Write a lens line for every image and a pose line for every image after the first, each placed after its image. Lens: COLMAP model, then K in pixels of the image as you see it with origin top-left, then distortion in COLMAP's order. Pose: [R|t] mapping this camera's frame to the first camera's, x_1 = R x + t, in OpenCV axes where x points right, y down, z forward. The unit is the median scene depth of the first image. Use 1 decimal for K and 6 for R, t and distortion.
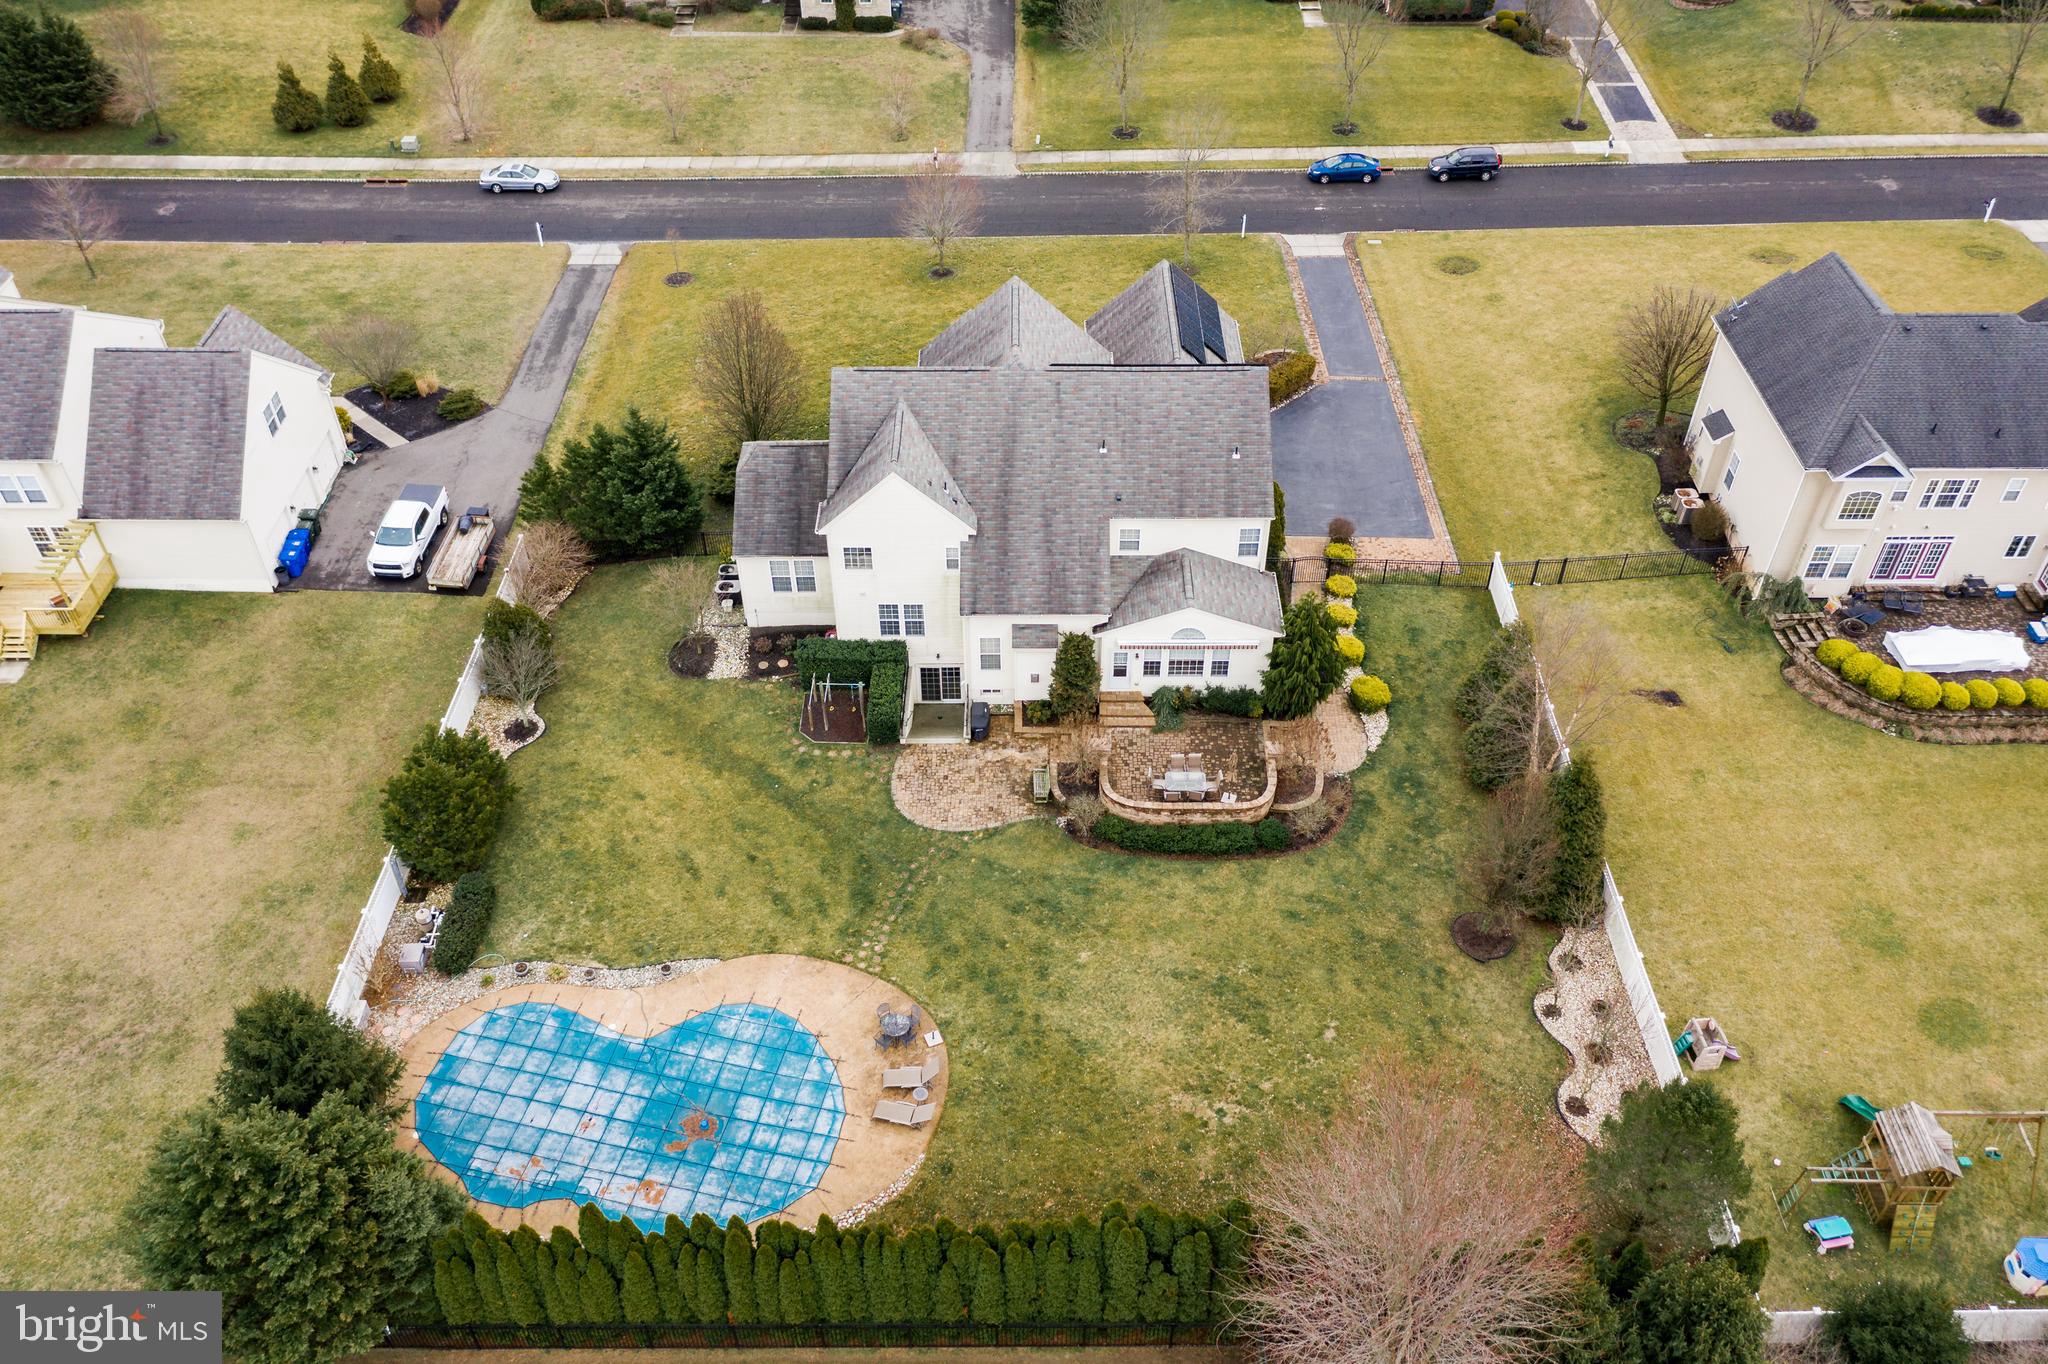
lens RADIAL K [[1612.1, 0, 1025.8], [0, 1612.1, 687.8], [0, 0, 1]] dist [-0.007701, 0.039427]
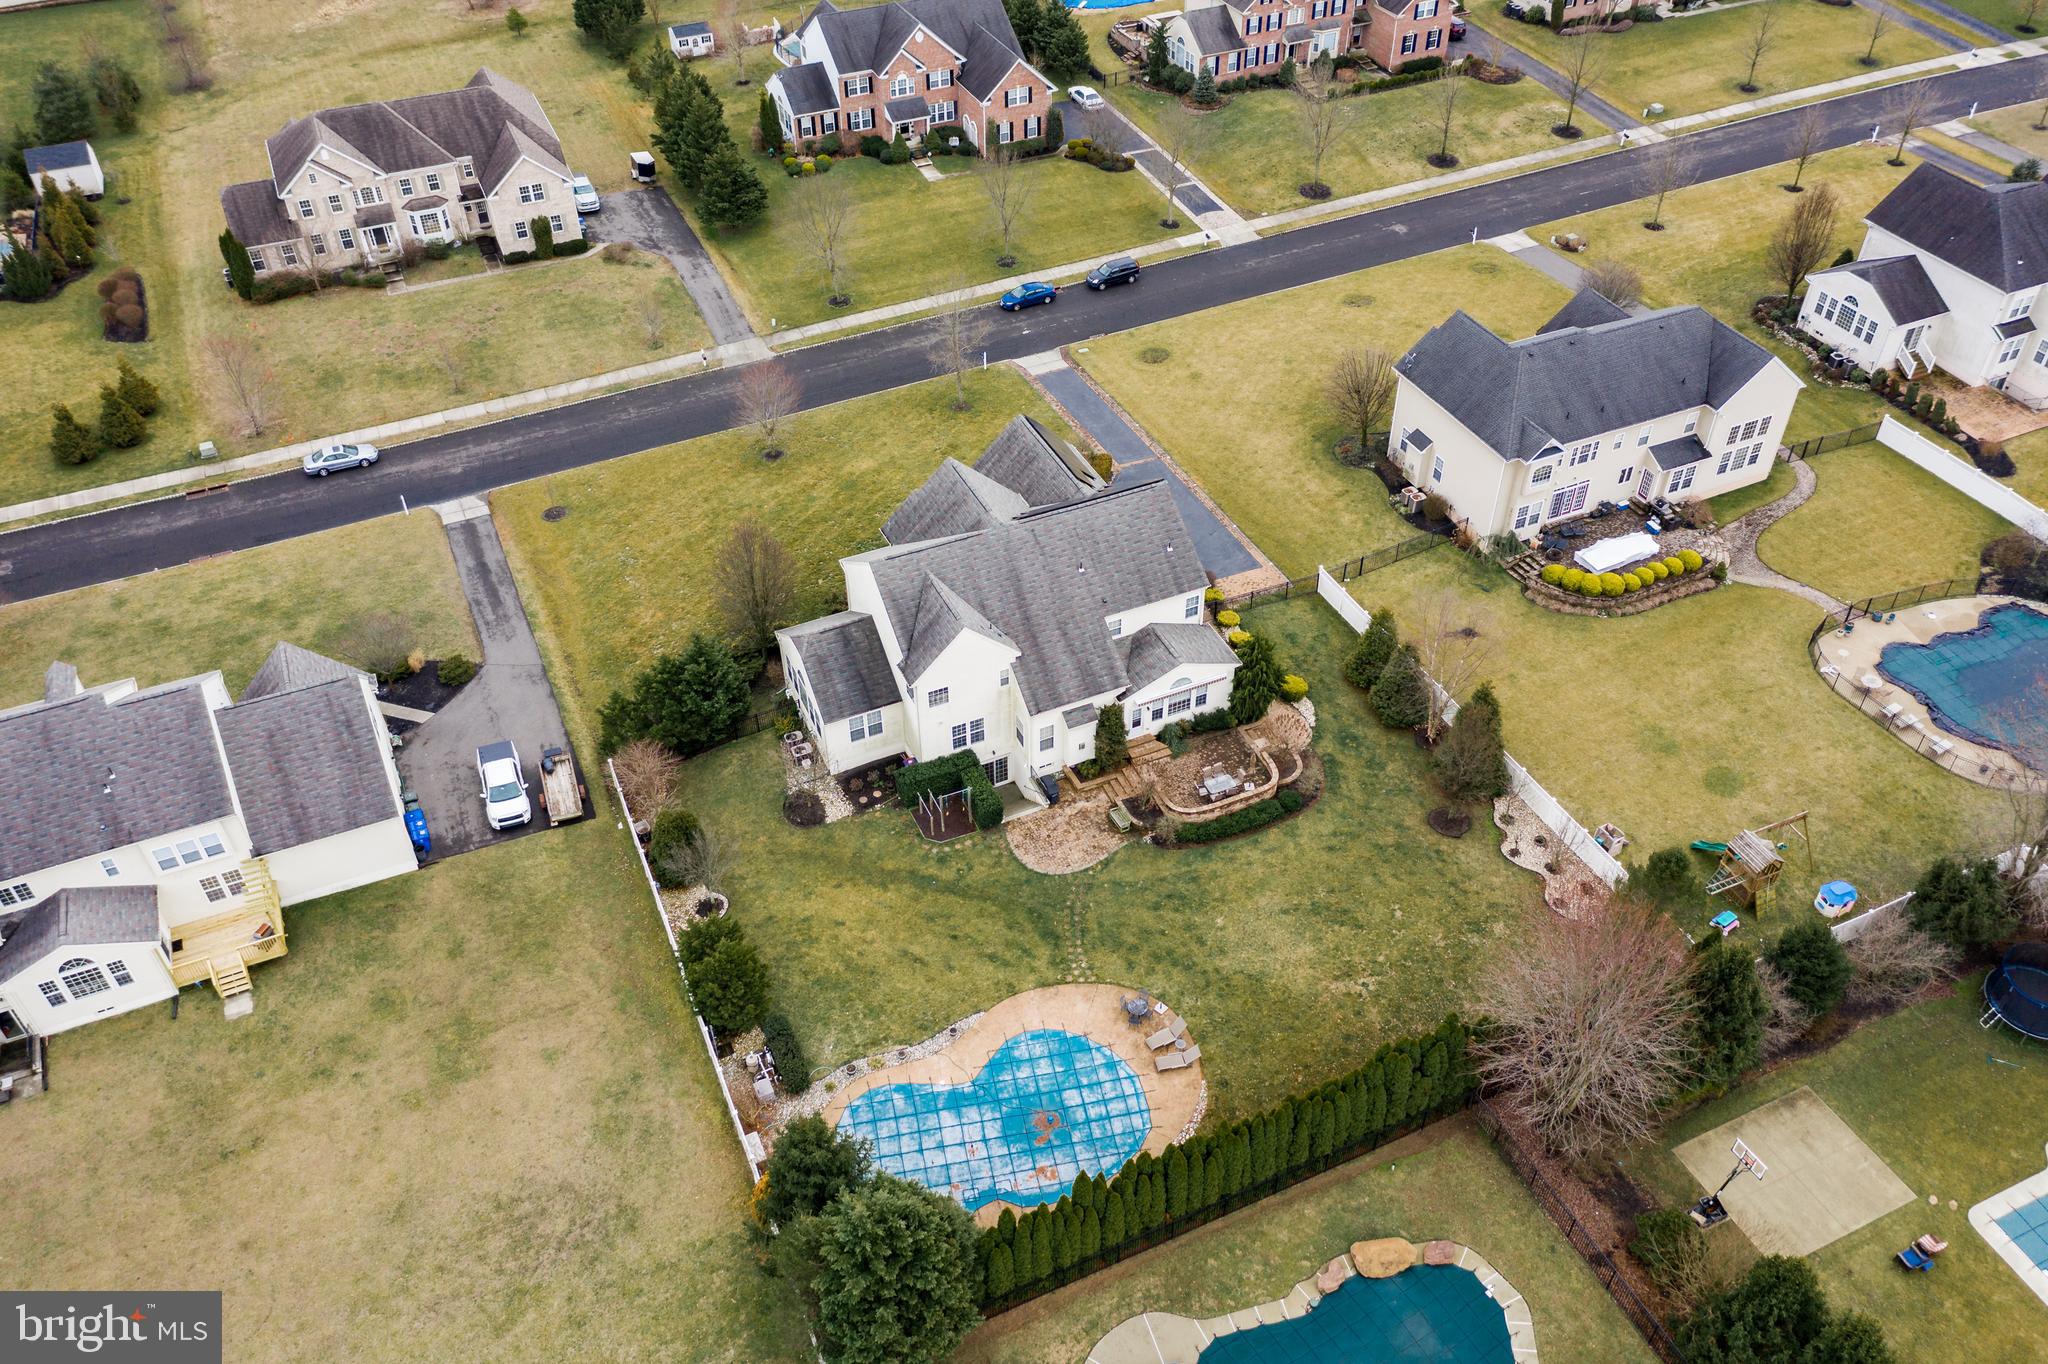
lens RADIAL K [[1598.1, 0, 1024.0], [0, 1598.1, 682.0], [0, 0, 1]] dist [-0.010305, 0.042867]
pose [[0.910959, -0.277924, 0.304816, -0.434374], [0.285654, 0.958126, 0.019904, -0.098374], [-0.297584, 0.068940, 0.952203, -0.260270]]
